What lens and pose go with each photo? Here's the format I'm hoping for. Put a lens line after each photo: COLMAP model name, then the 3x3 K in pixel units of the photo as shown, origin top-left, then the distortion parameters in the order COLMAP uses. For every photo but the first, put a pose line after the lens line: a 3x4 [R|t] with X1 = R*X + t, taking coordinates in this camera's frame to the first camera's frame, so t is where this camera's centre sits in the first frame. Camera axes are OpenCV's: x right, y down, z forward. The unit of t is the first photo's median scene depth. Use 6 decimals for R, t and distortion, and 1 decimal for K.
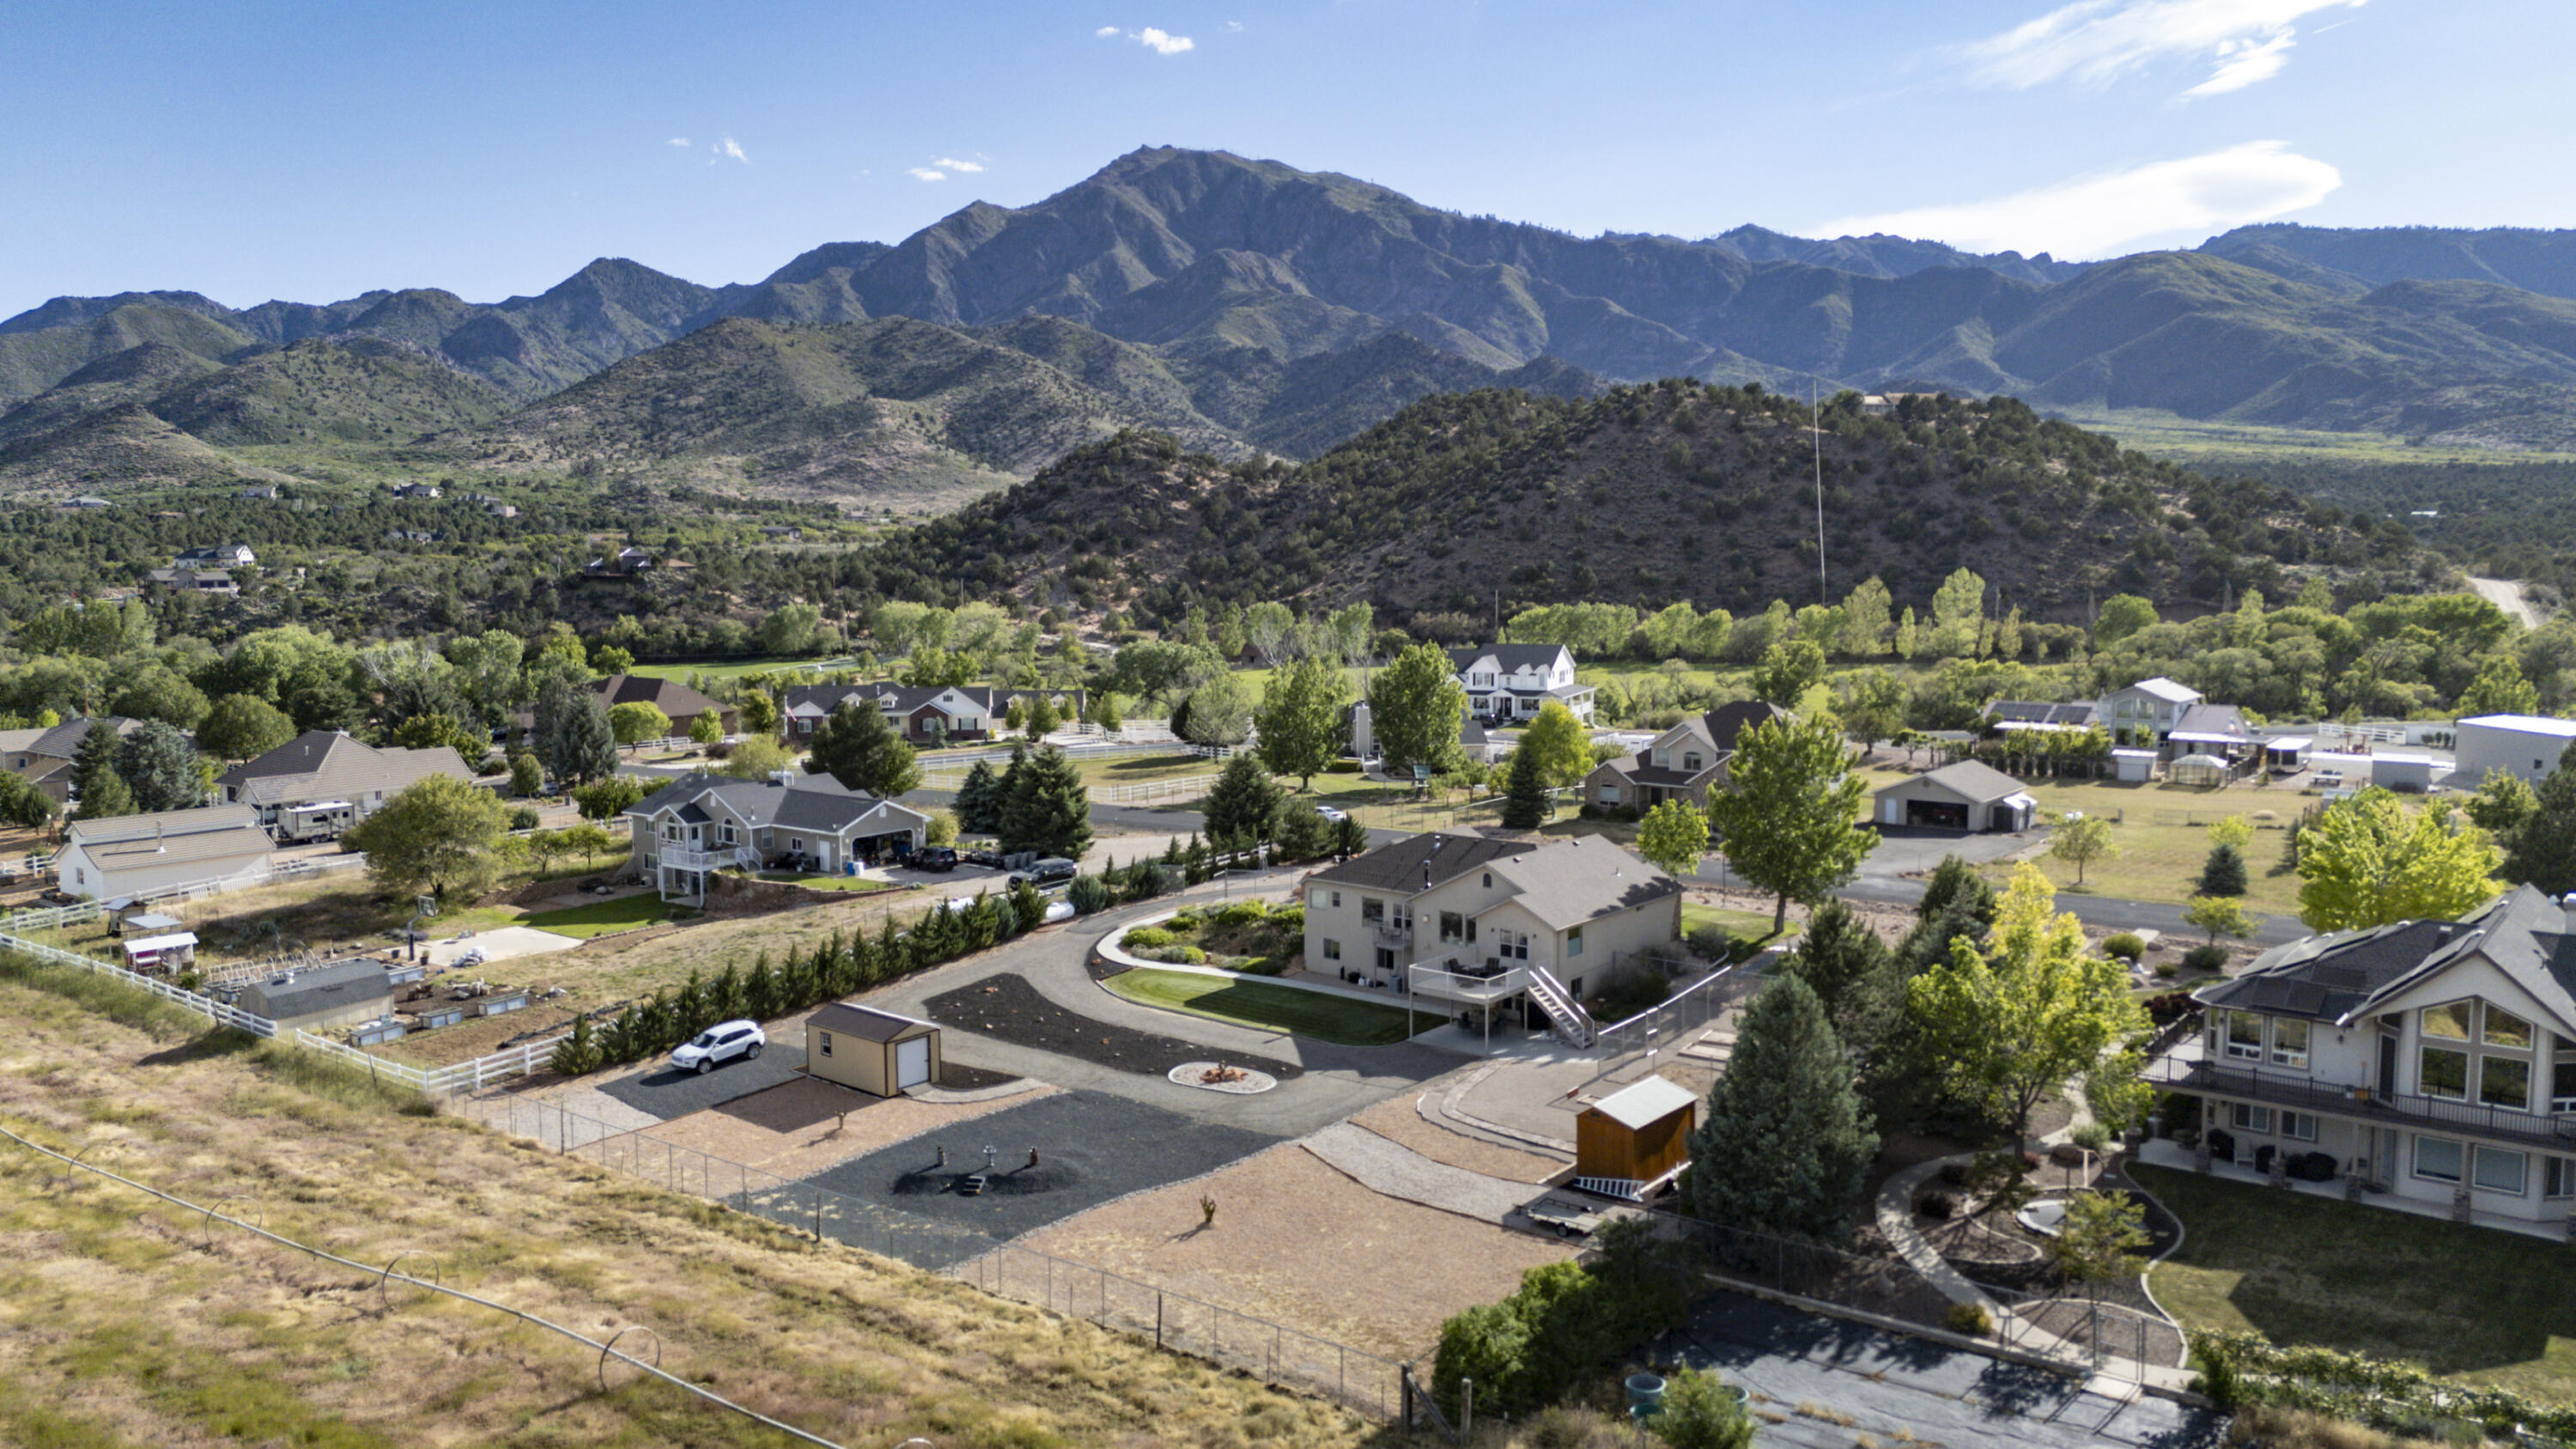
lens RADIAL K [[1879.5, 0, 1295.9], [0, 1879.5, 738.2], [0, 0, 1]] dist [0.075013, -0.074025]
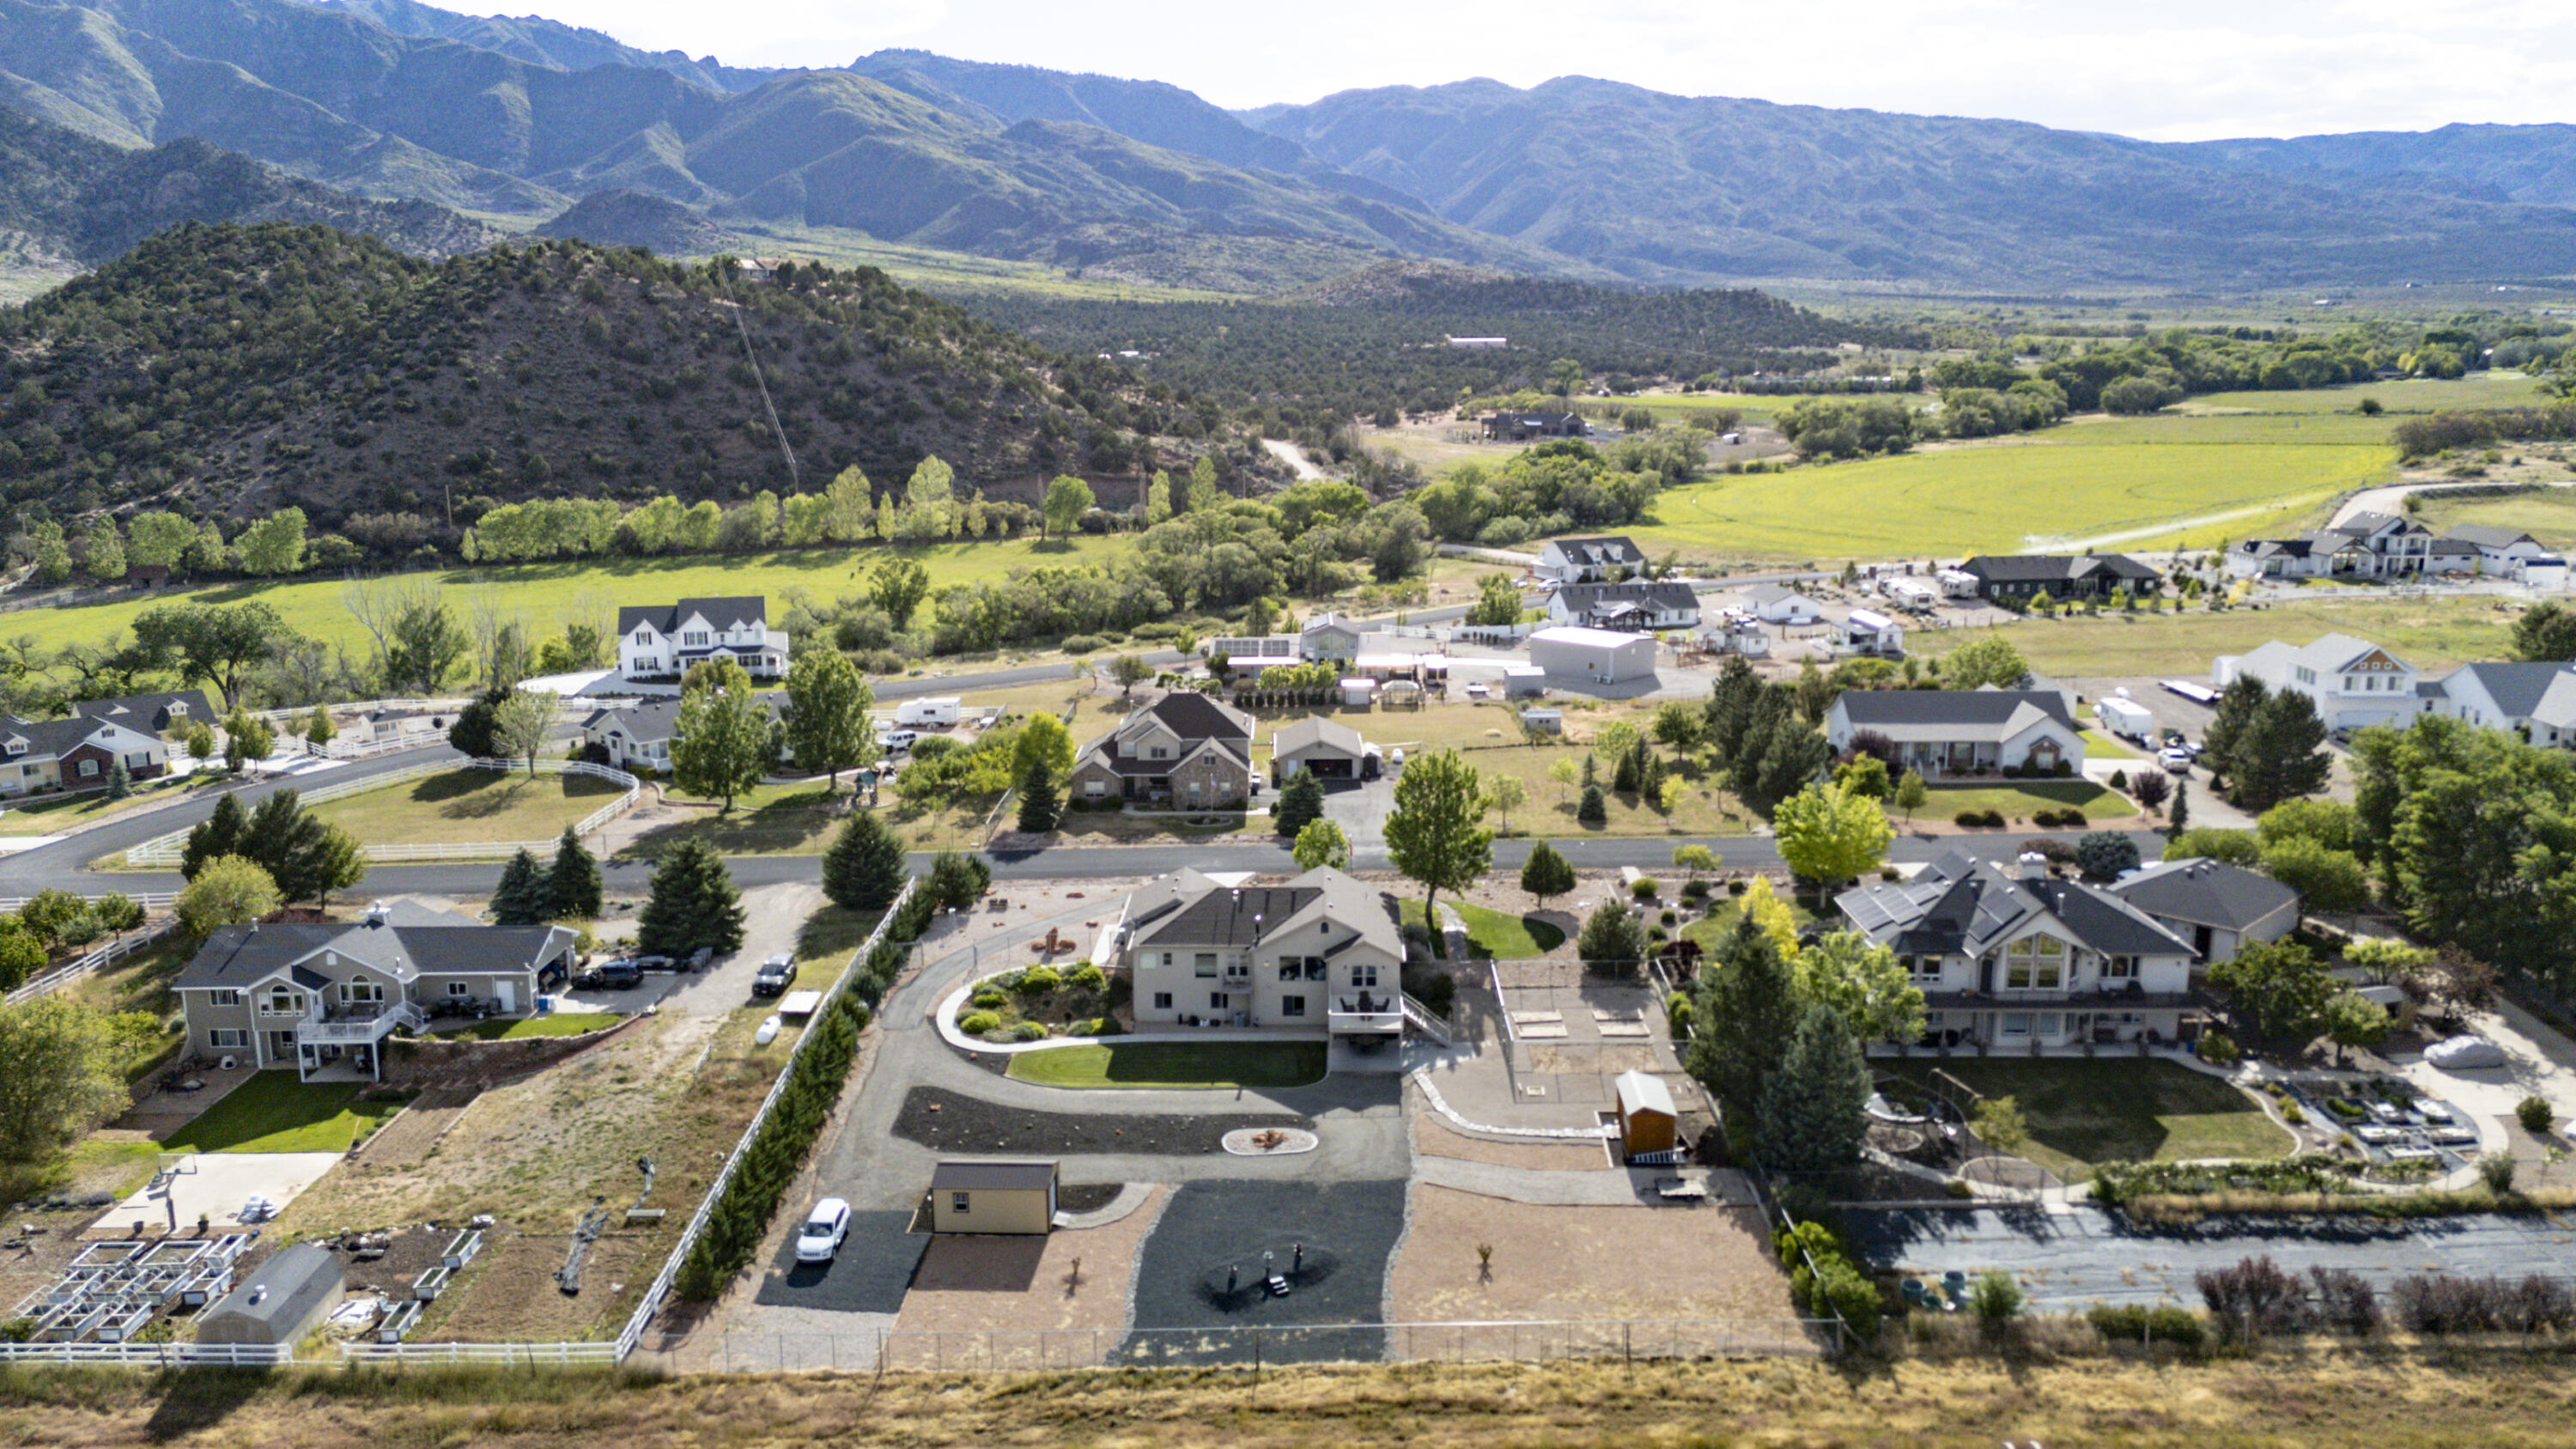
lens RADIAL K [[1879.5, 0, 1295.9], [0, 1879.5, 738.2], [0, 0, 1]] dist [0.075013, -0.074025]
pose [[0.787103, -0.127765, 0.603444, -0.479200], [0.064971, 0.990043, 0.124874, -0.152564], [-0.613390, -0.059083, 0.787567, 0.018494]]
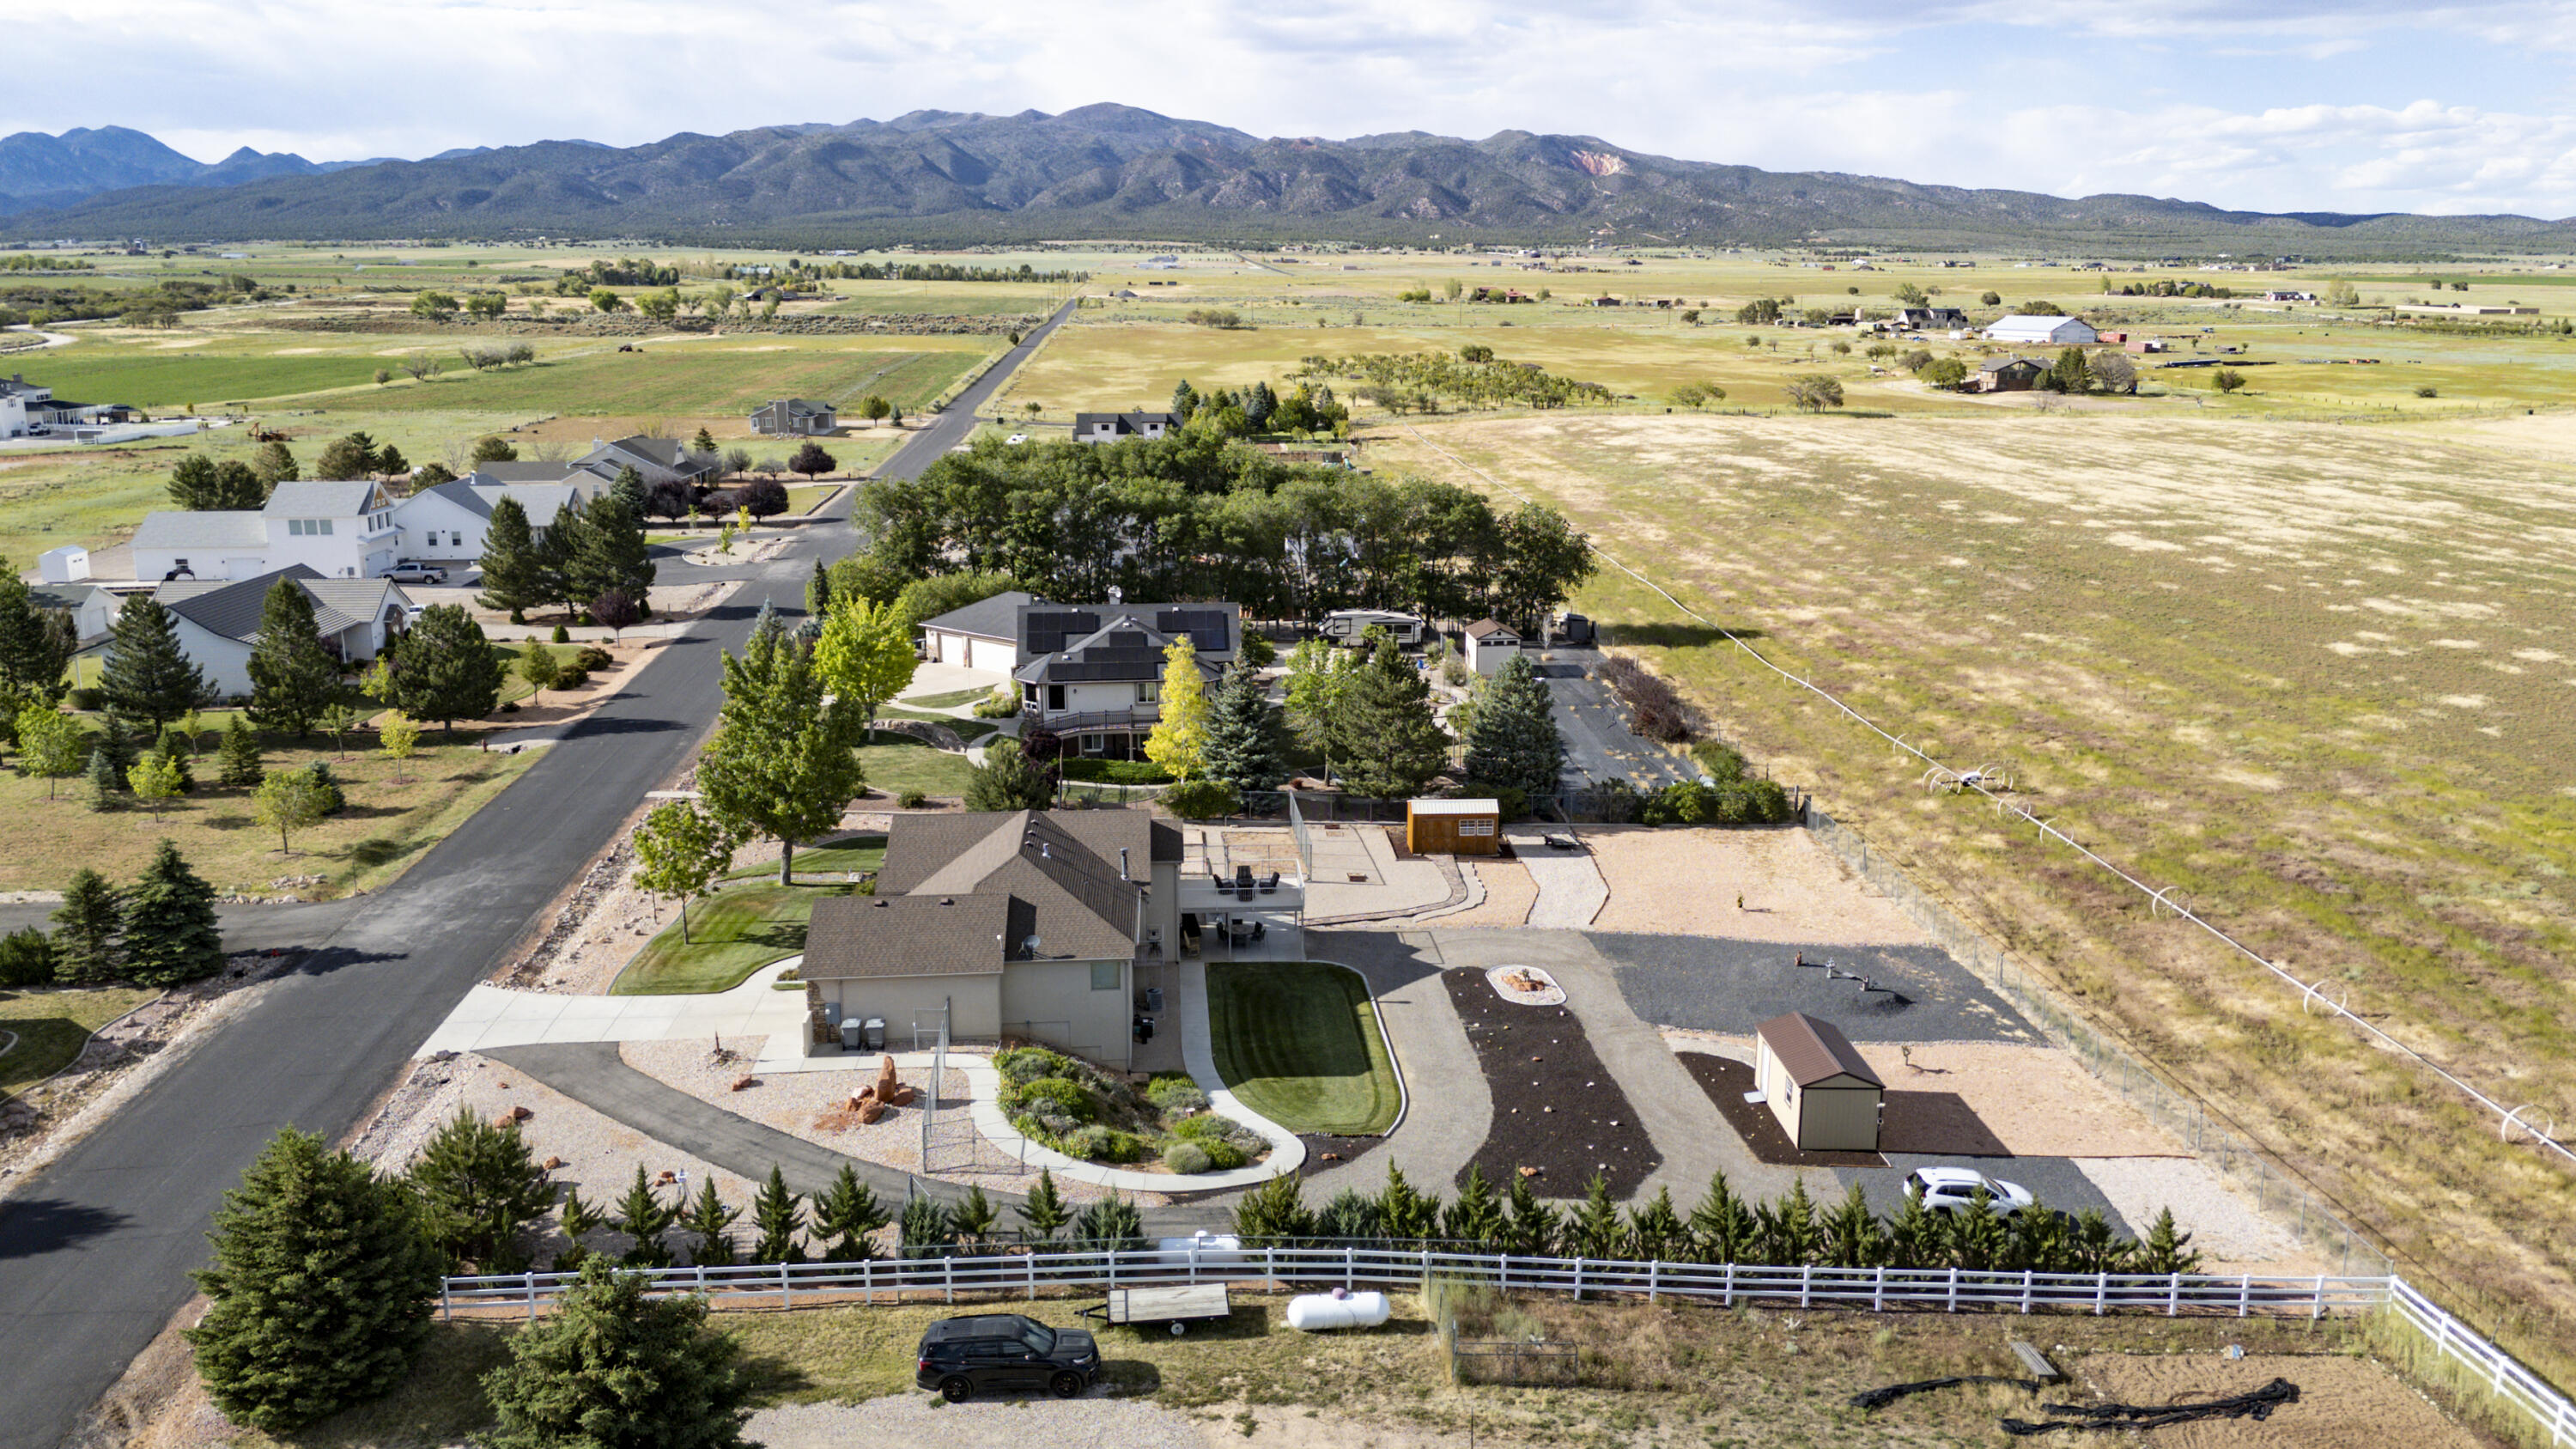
lens RADIAL K [[1885.0, 0, 1292.3], [0, 1885.0, 722.8], [0, 0, 1]] dist [0.111383, -0.186216]
pose [[-0.677761, -0.155053, 0.718748, -0.429687], [0.088232, 0.953299, 0.288853, -0.167397], [-0.729969, 0.259190, -0.632429, 1.099899]]
